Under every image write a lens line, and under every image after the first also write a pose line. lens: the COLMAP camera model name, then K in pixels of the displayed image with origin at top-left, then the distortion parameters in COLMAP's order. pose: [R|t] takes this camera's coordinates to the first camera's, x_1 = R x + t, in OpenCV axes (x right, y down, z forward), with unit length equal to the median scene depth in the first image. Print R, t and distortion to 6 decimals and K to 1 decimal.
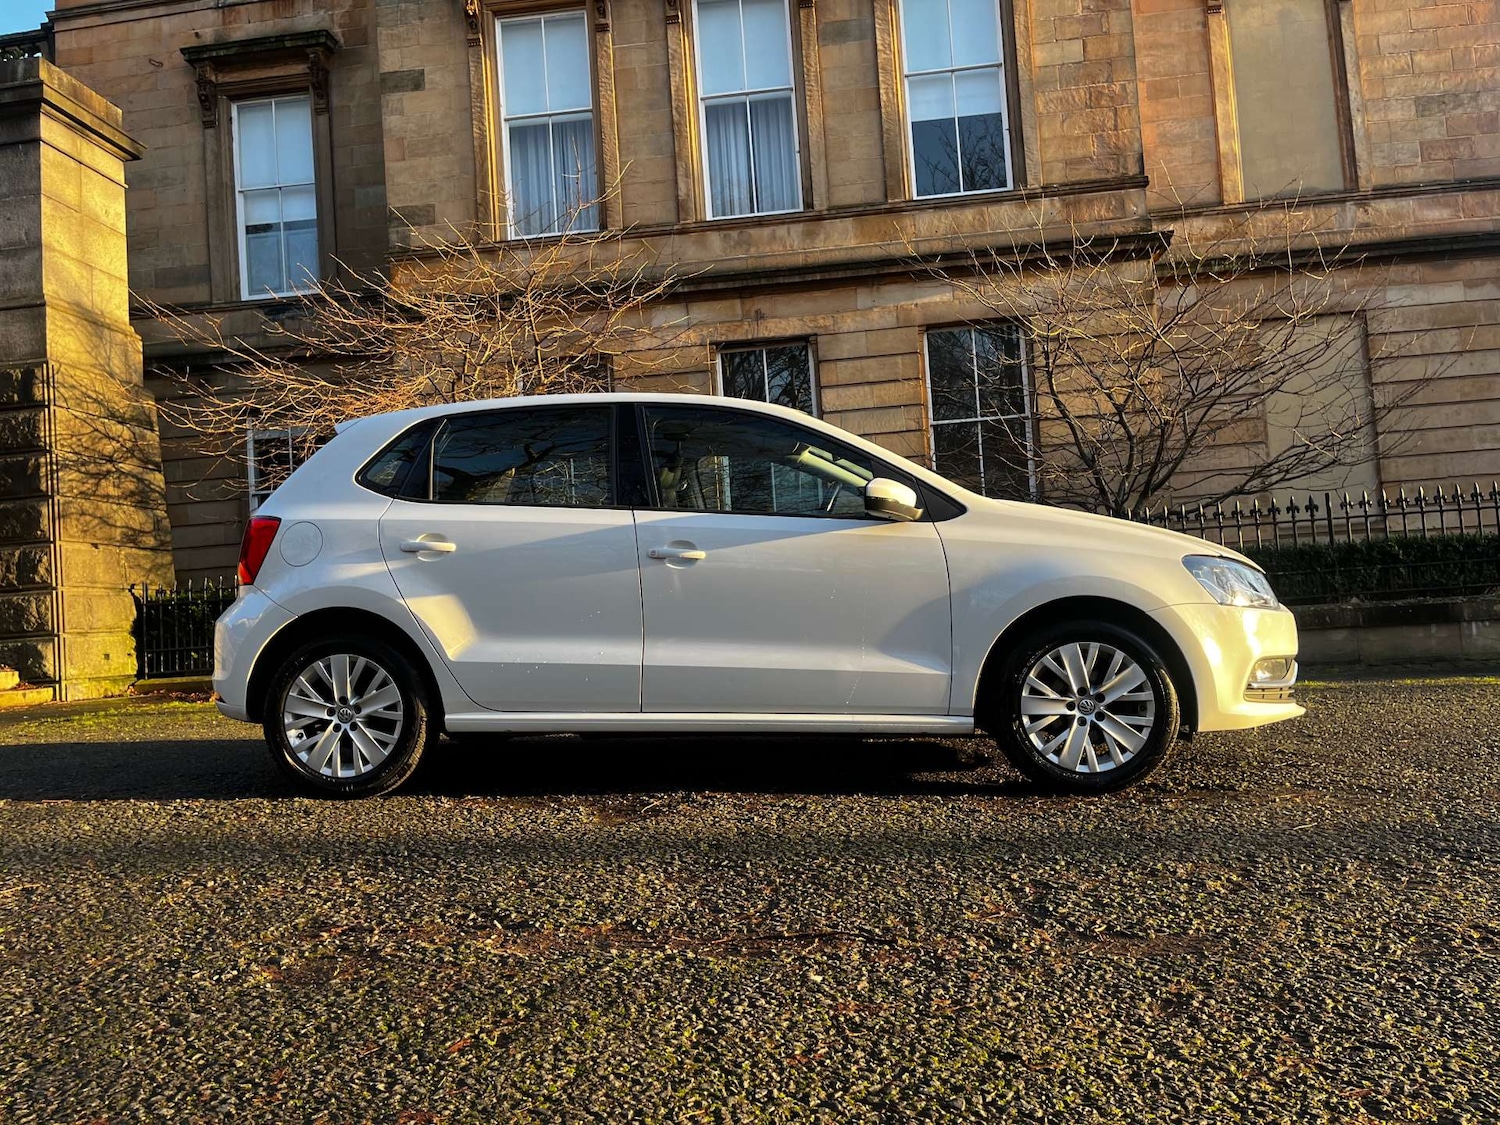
lens RADIAL K [[1141.4, 0, 737.7], [0, 1141.4, 552.0], [0, 0, 1]] dist [0.075069, -0.104563]
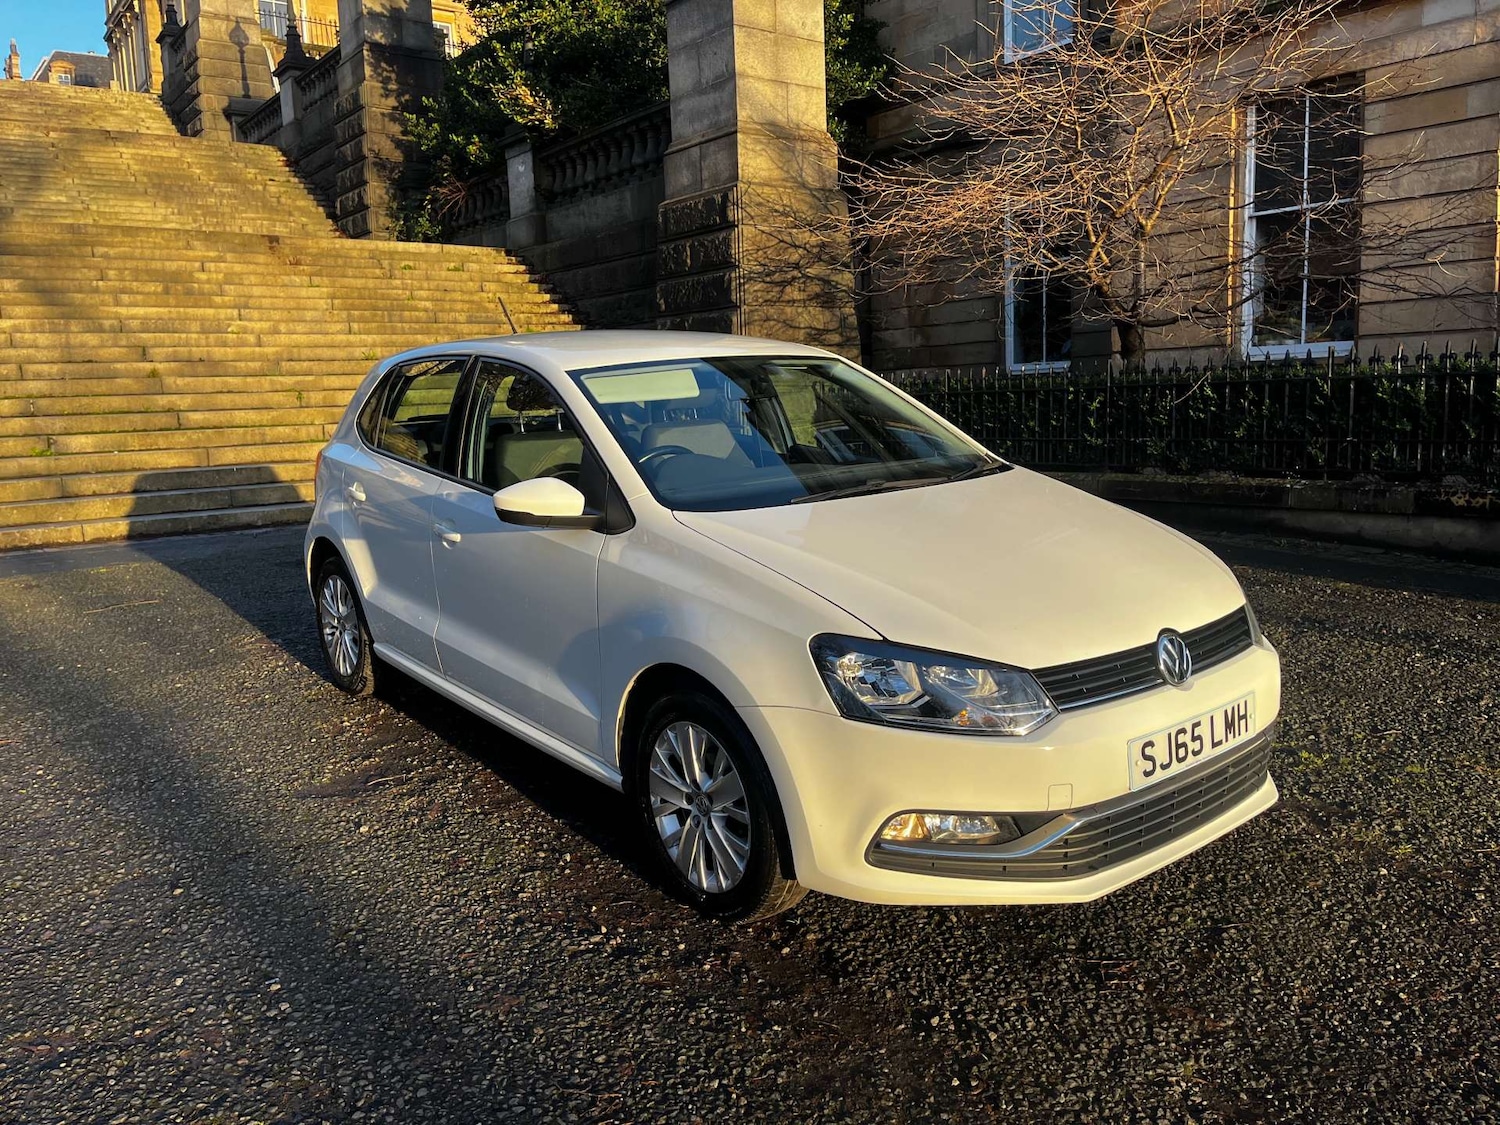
lens RADIAL K [[1141.4, 0, 750.8], [0, 1141.4, 552.2], [0, 0, 1]] dist [0.075069, -0.104563]
pose [[0.697040, 0.136086, -0.704000, 0.253145], [0.034348, 0.974360, 0.222356, -0.059025], [0.716209, -0.179172, 0.674494, 0.164569]]
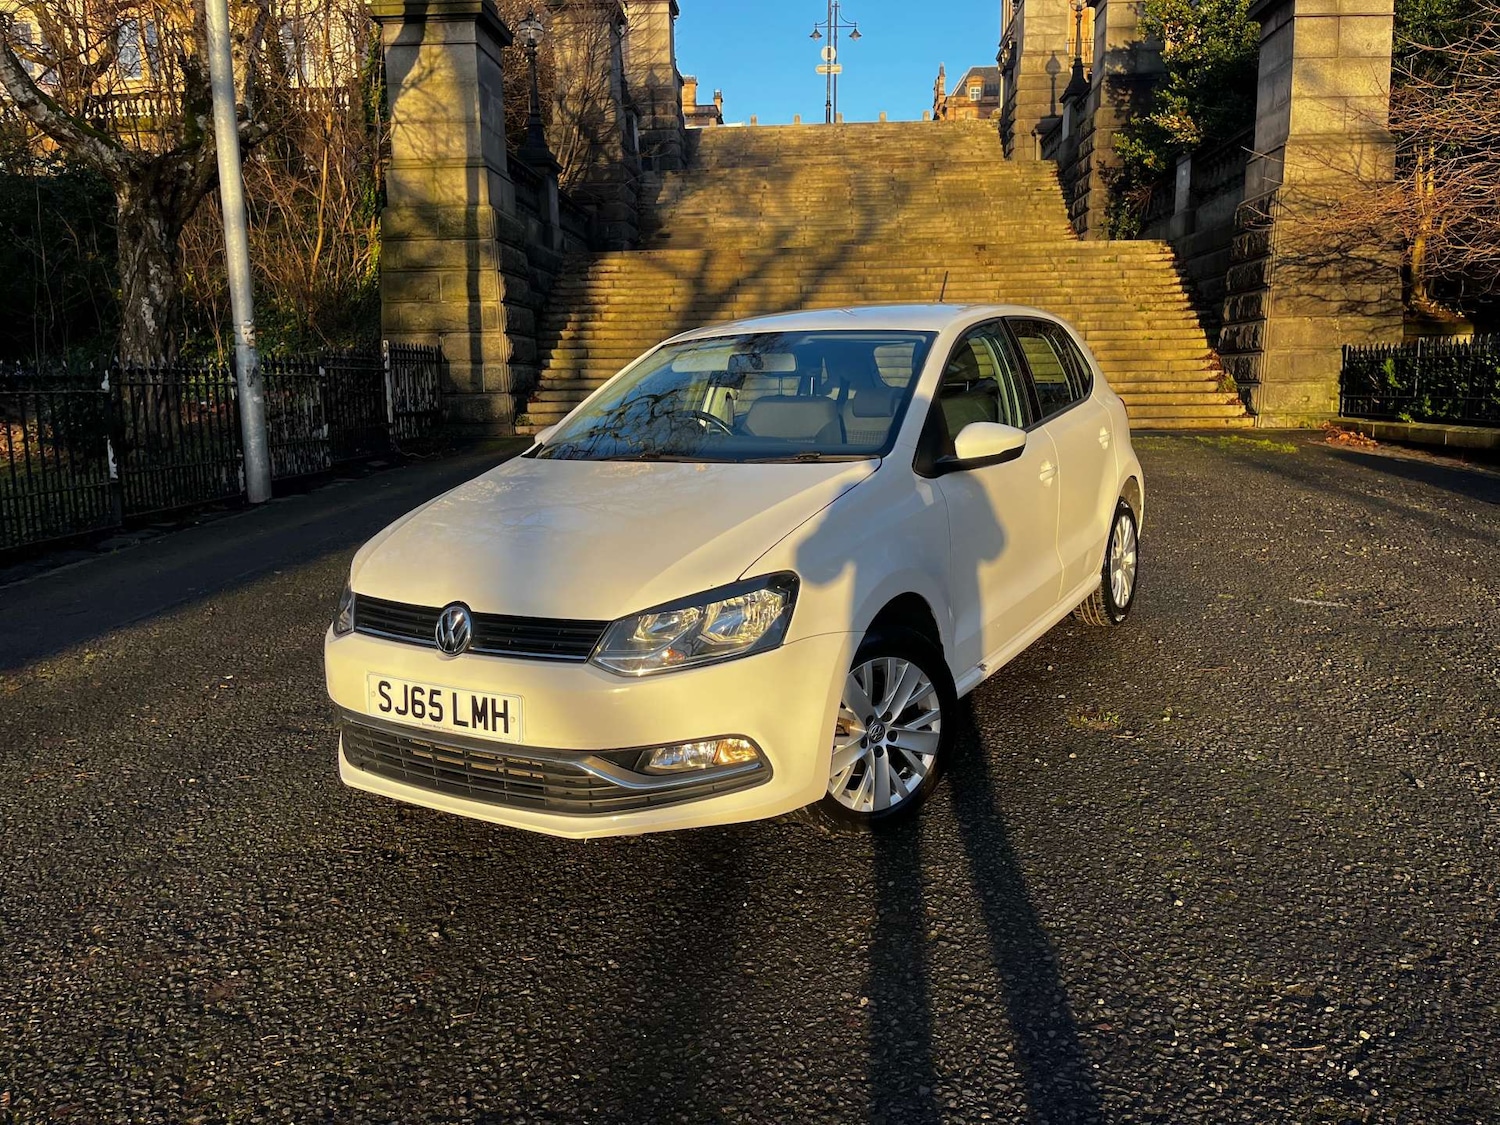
lens RADIAL K [[1141.4, 0, 749.7], [0, 1141.4, 557.0], [0, 0, 1]] dist [0.075069, -0.104563]
pose [[0.048935, 0.210542, -0.976359, 0.814737], [0.069371, 0.974453, 0.213608, -0.067276], [0.996390, -0.078184, 0.033080, 0.251176]]
